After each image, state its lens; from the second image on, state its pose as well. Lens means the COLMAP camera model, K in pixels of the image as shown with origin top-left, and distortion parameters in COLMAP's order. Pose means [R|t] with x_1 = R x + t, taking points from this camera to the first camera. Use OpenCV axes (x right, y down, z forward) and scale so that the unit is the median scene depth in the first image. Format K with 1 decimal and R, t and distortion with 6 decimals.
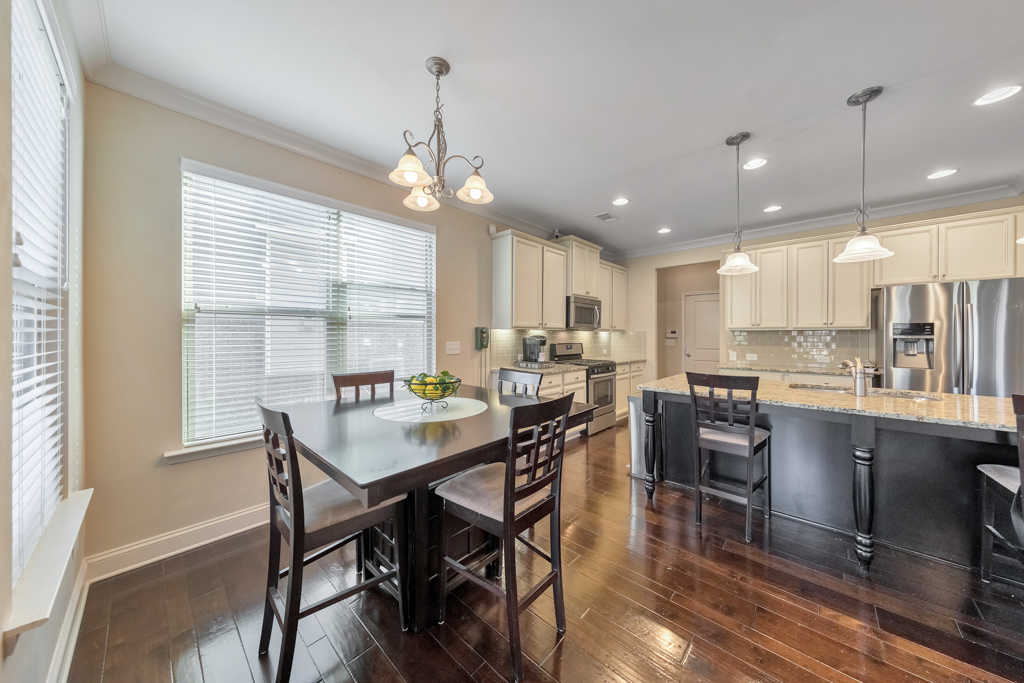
lens RADIAL K [[331.8, 0, 512.9], [0, 331.8, 337.3], [0, 0, 1]] dist [0.001019, -0.000006]
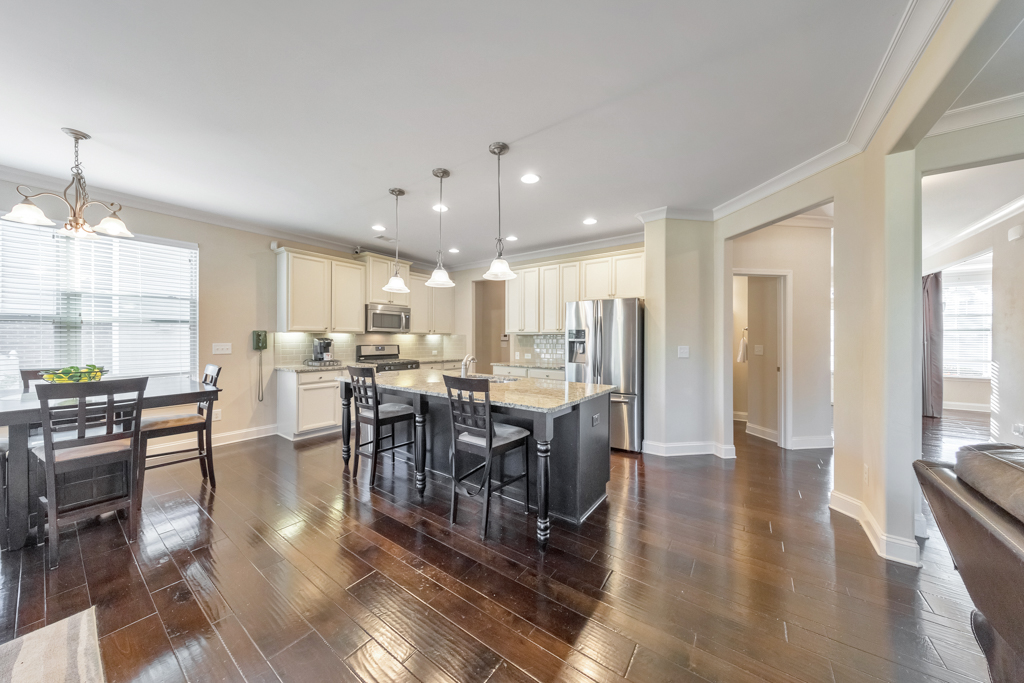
lens RADIAL K [[329.1, 0, 512.0], [0, 329.1, 341.5], [0, 0, 1]] dist [-0.000895, -0.000123]
pose [[0.991841, 0.001685, 0.127468, 0.615001], [-0.002261, 0.999988, 0.004374, -0.000151], [-0.127459, -0.004626, 0.991833, -0.240575]]
